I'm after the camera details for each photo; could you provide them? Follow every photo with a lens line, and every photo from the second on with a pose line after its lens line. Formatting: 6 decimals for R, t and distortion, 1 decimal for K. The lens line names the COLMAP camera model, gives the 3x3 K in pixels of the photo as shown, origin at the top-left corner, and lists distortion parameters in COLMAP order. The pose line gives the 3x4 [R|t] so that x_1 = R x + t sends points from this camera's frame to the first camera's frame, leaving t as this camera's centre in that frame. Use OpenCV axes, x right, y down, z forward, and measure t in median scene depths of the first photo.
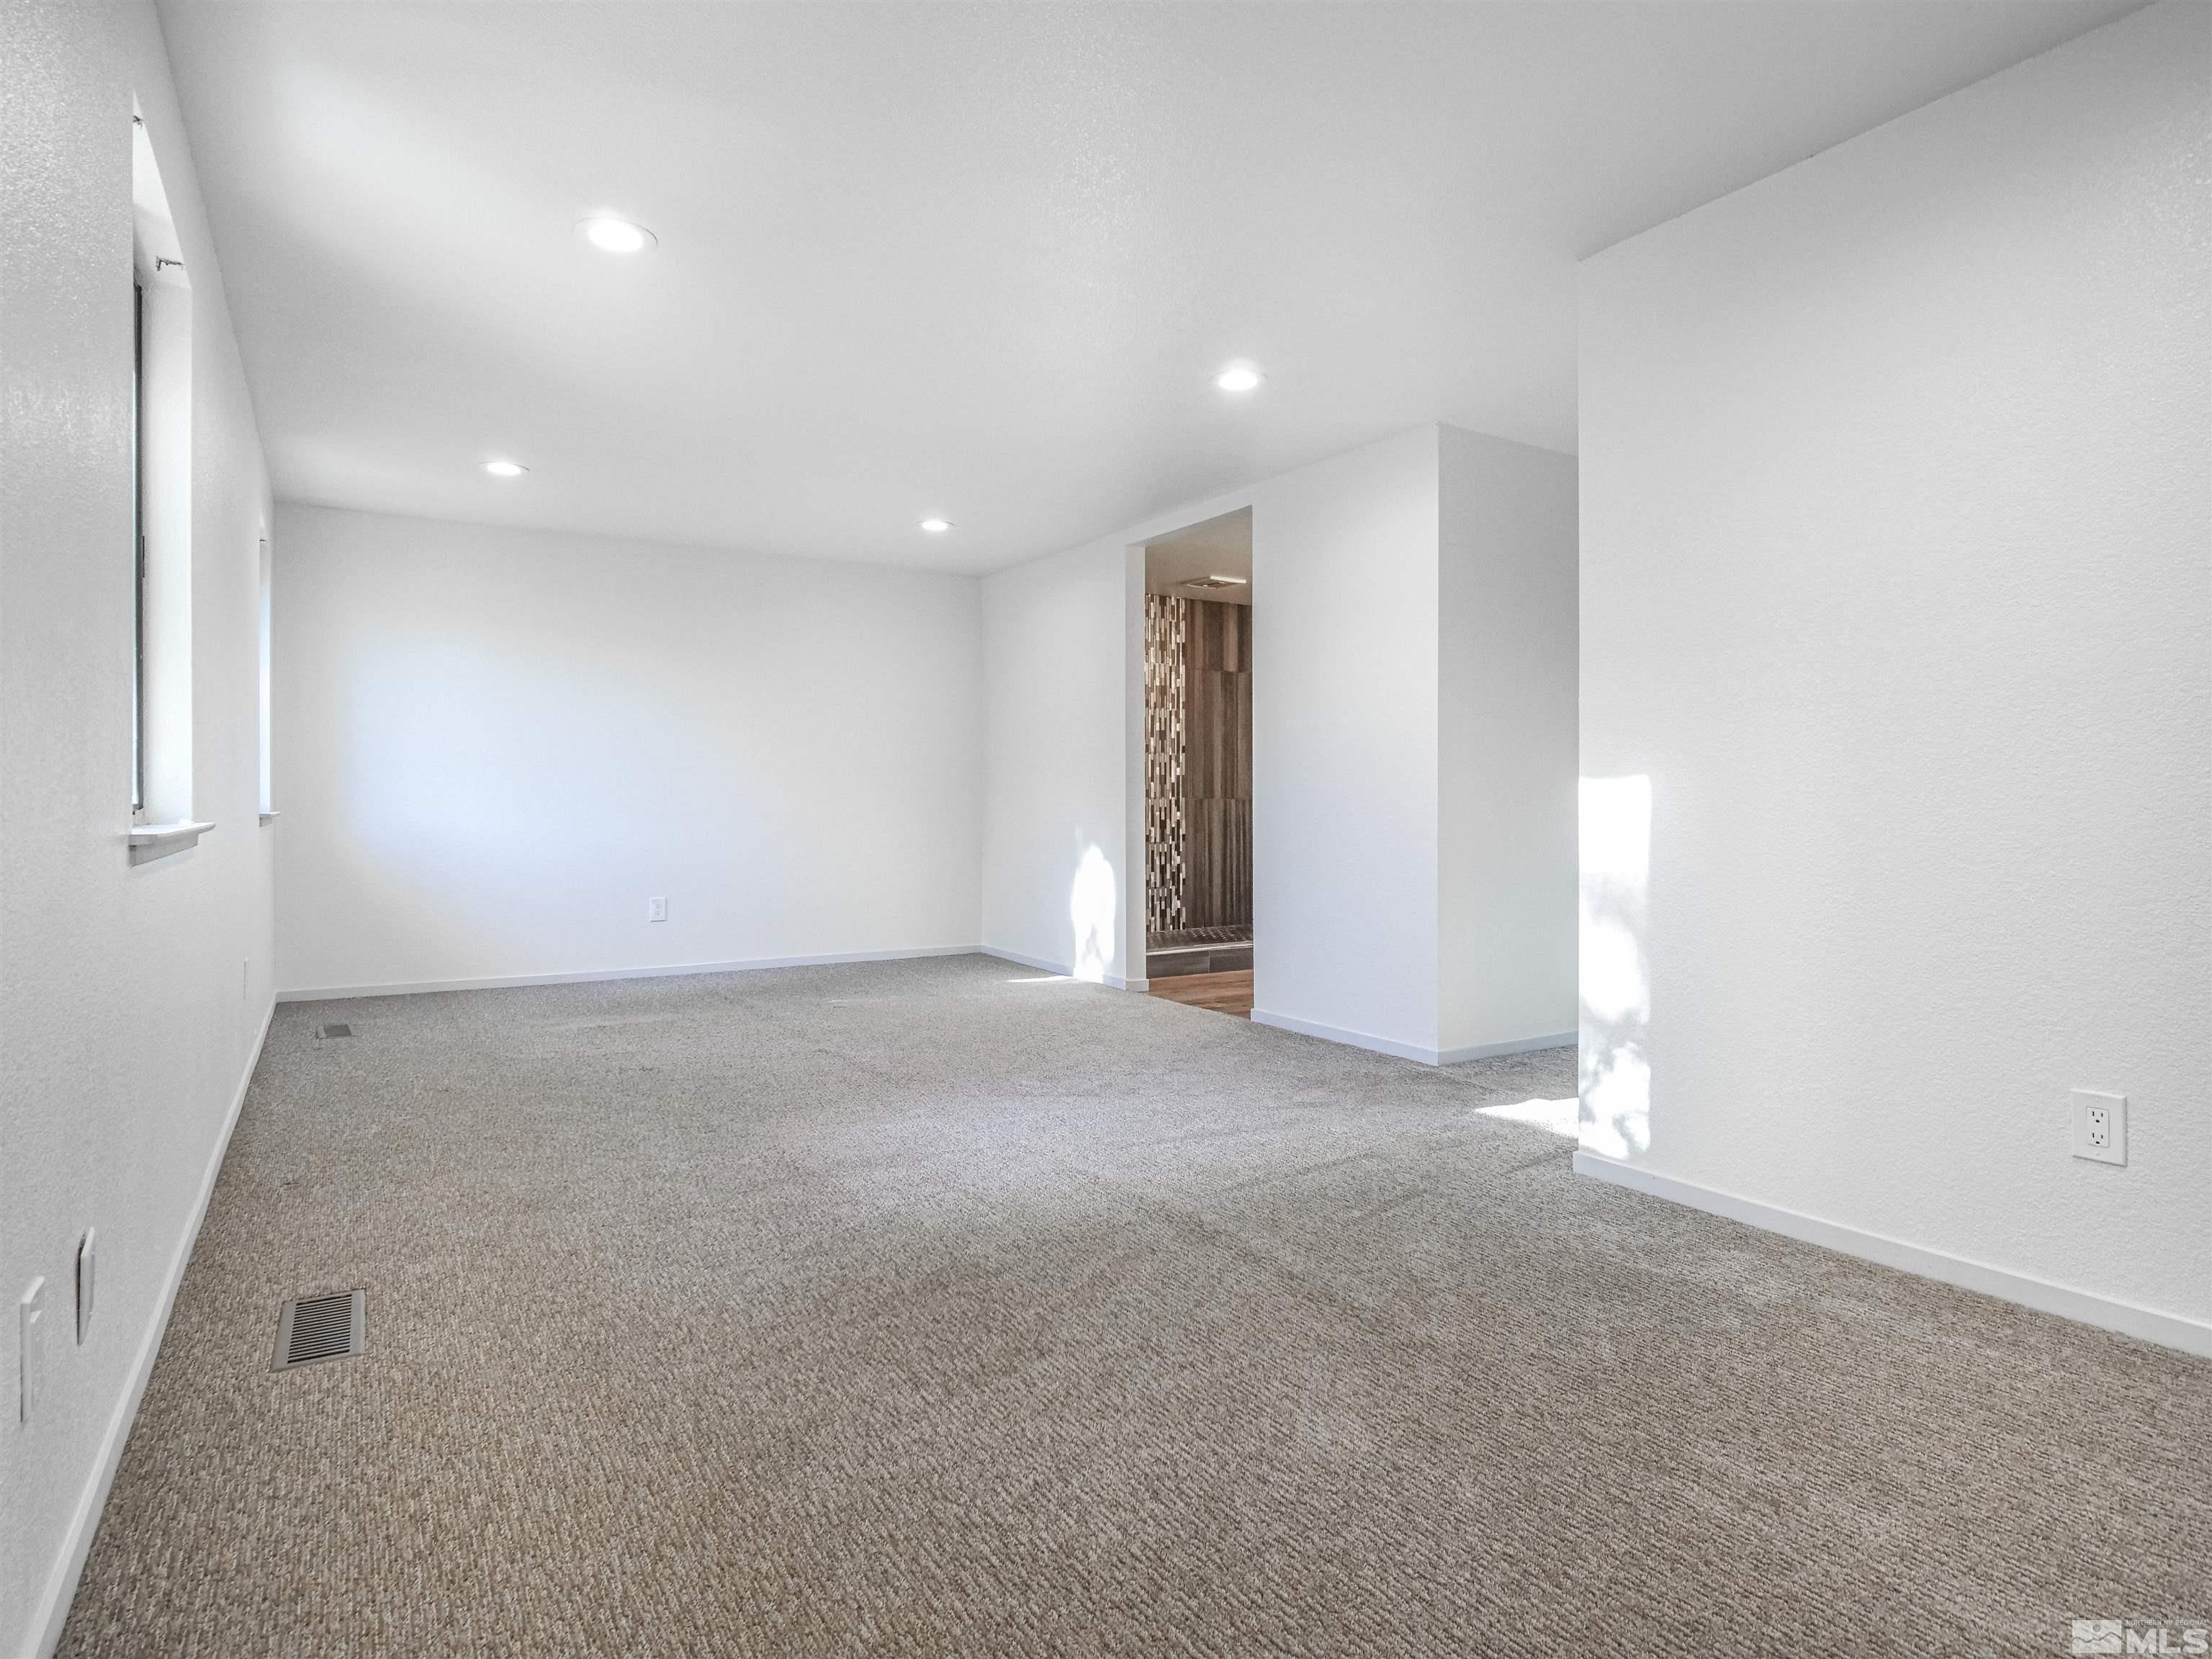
lens RADIAL K [[1206.2, 0, 1103.2], [0, 1206.2, 822.2], [0, 0, 1]] dist [0.003886, -0.001823]
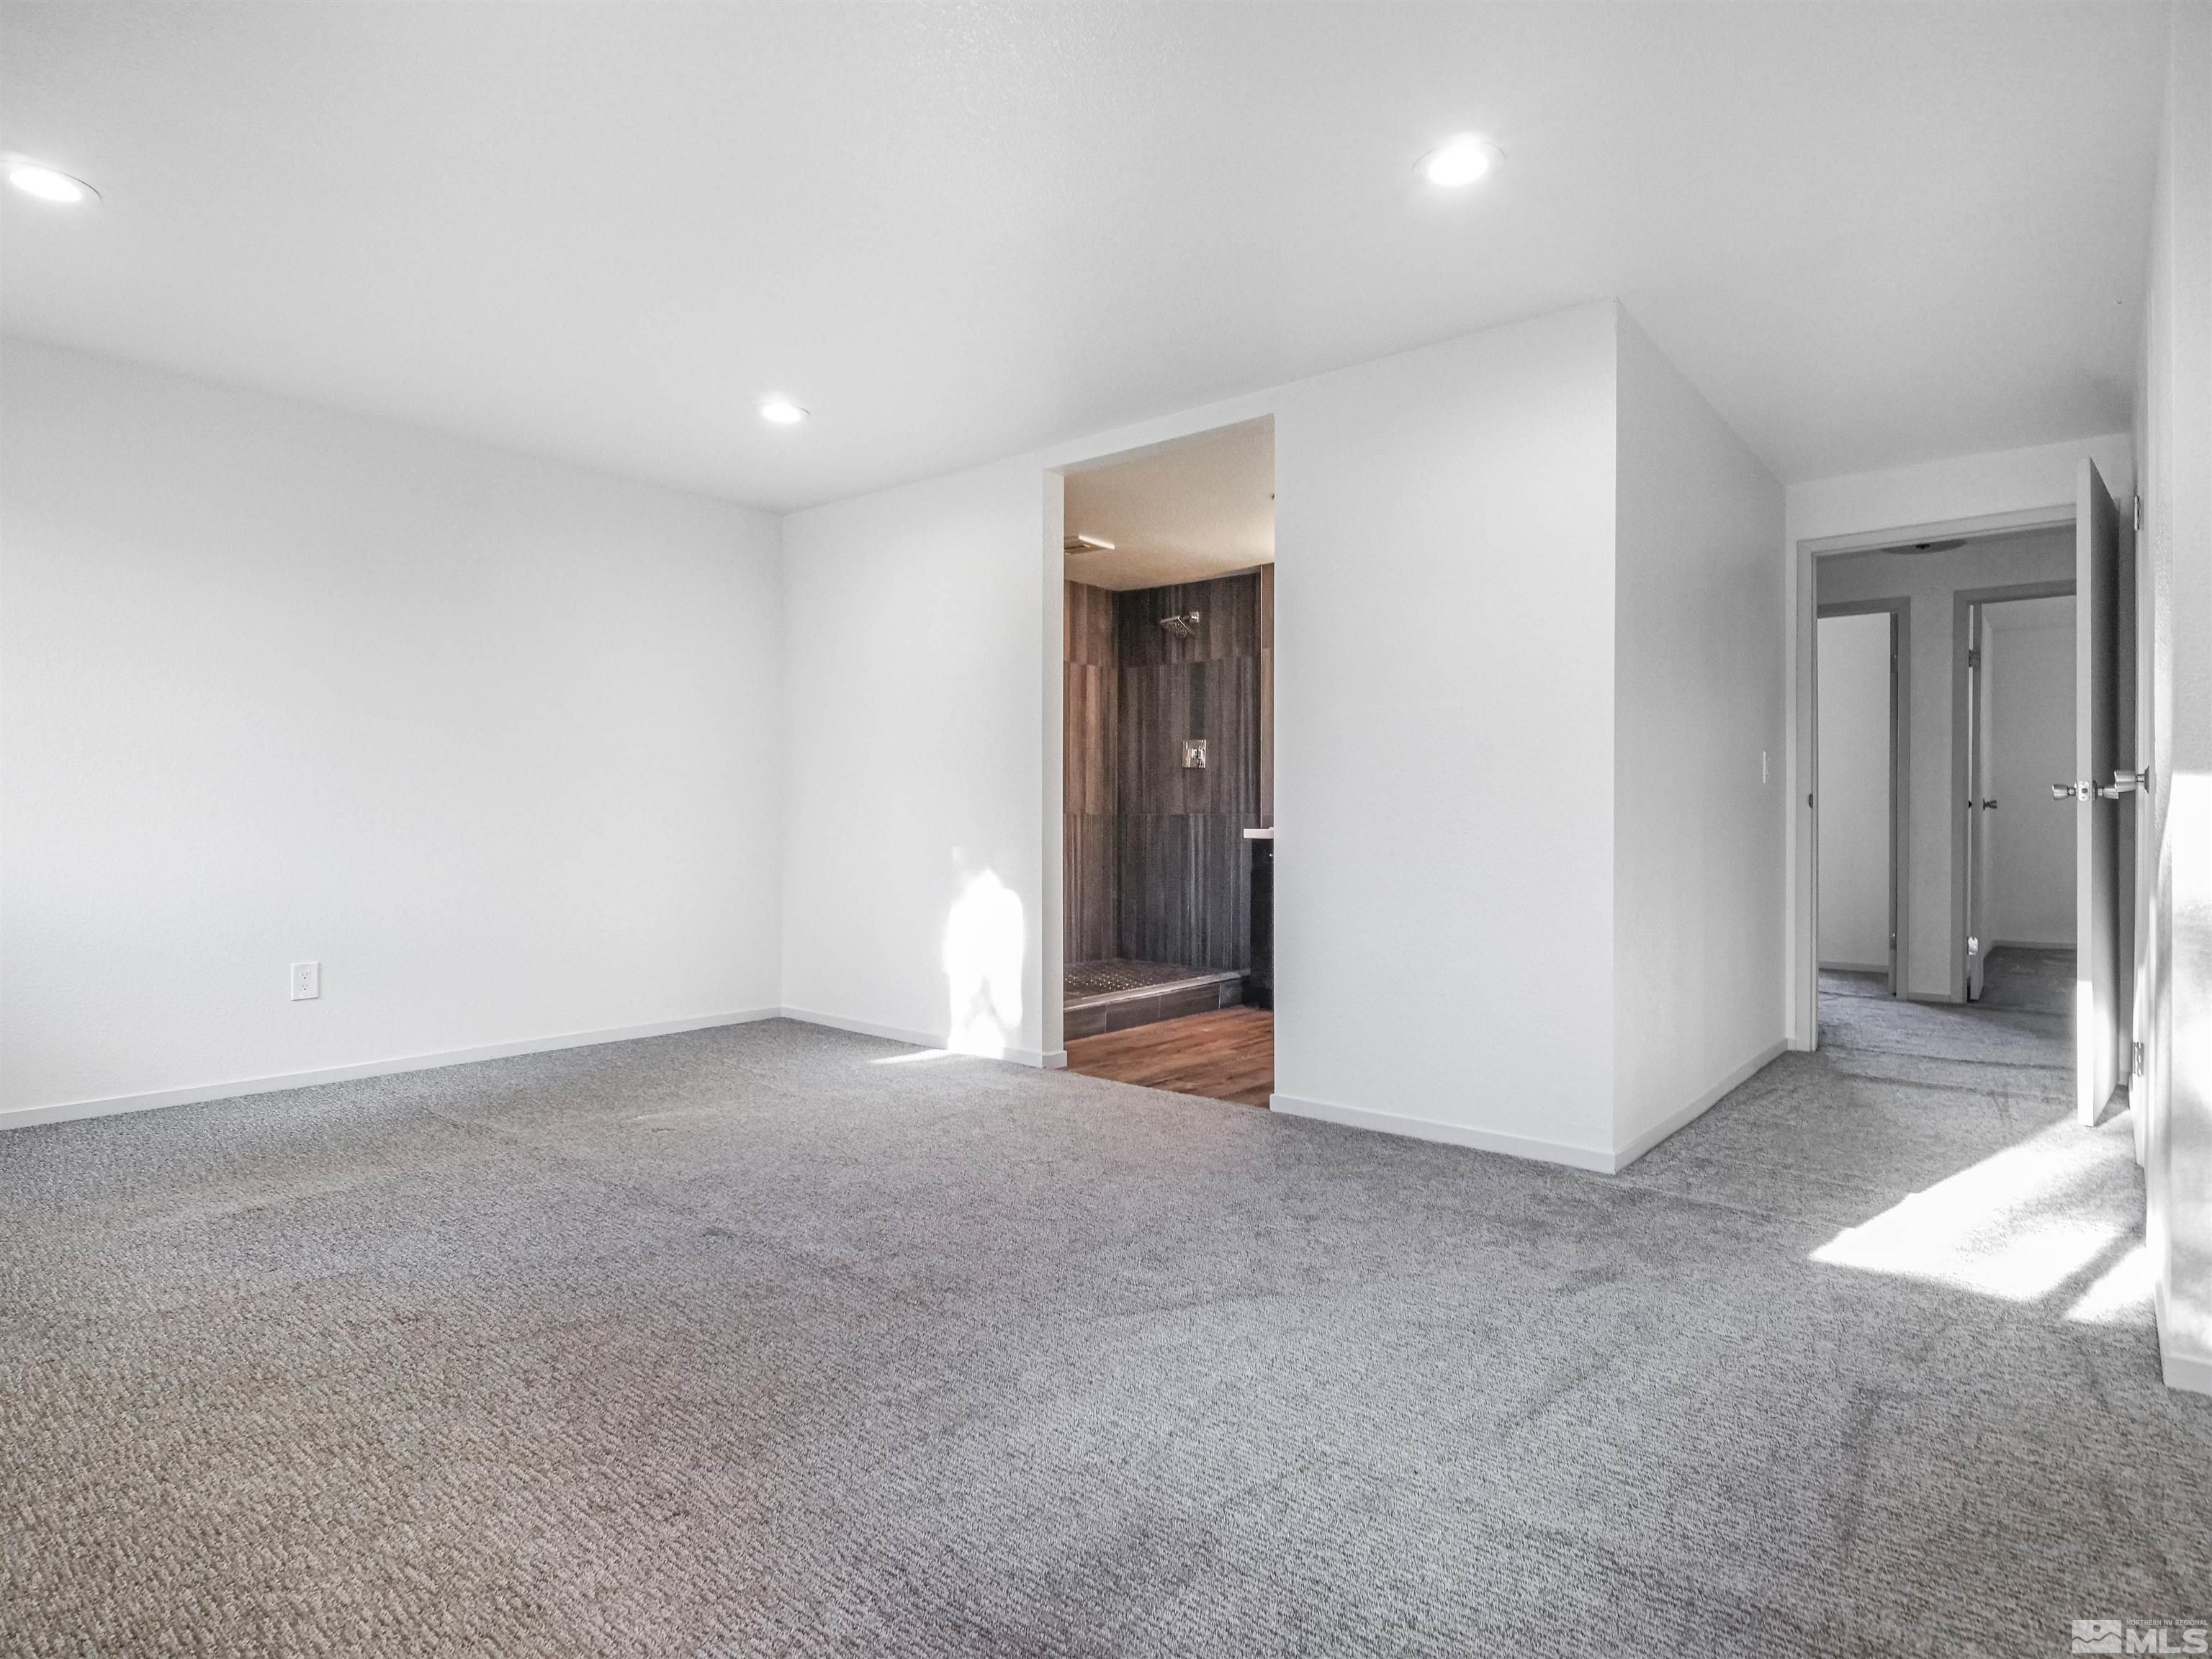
lens RADIAL K [[1193.5, 0, 1097.4], [0, 1193.5, 834.8], [0, 0, 1]] dist [-0.001666, -0.002554]
pose [[0.949803, 0.001600, 0.312844, -0.133782], [-0.000362, 0.999992, -0.004014, -0.001122], [-0.312848, 0.003699, 0.949796, 0.217610]]
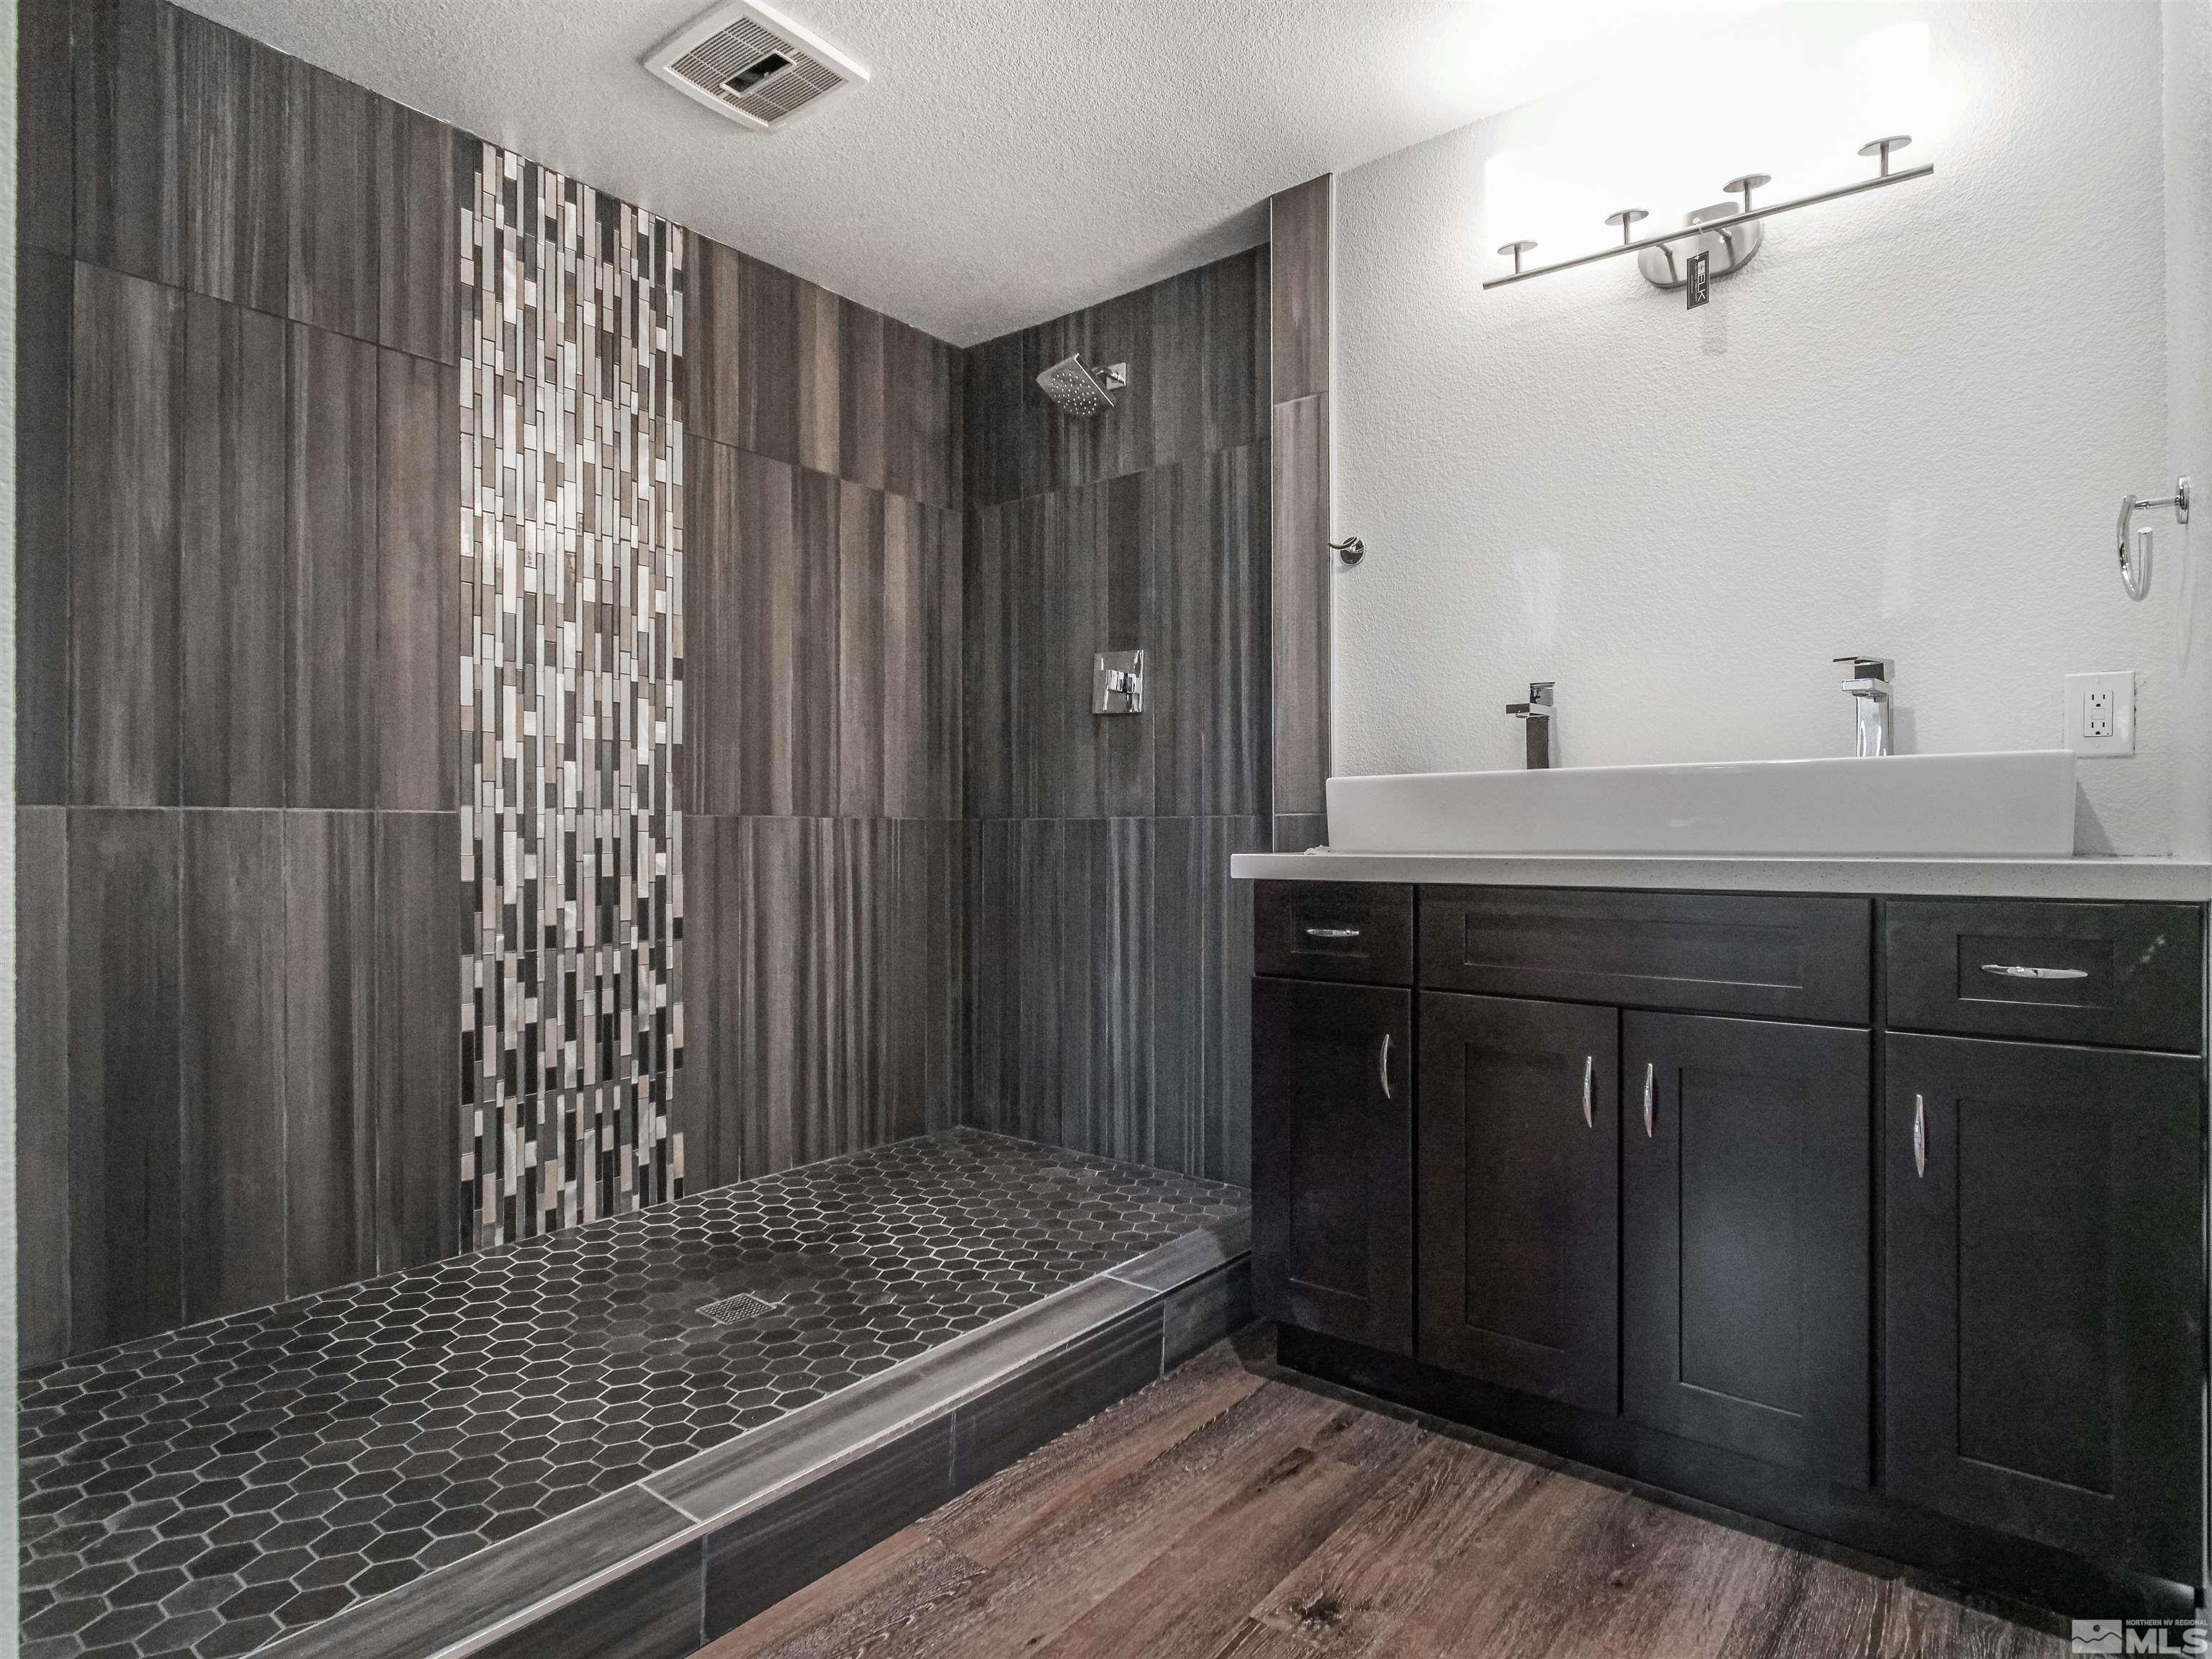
lens RADIAL K [[1193.5, 0, 1097.4], [0, 1193.5, 834.8], [0, 0, 1]] dist [-0.001666, -0.002554]
pose [[0.945808, 0.001851, 0.324720, 0.070162], [0.003199, 0.999882, -0.015015, -0.008319], [-0.324710, 0.015240, 0.945691, 0.651889]]
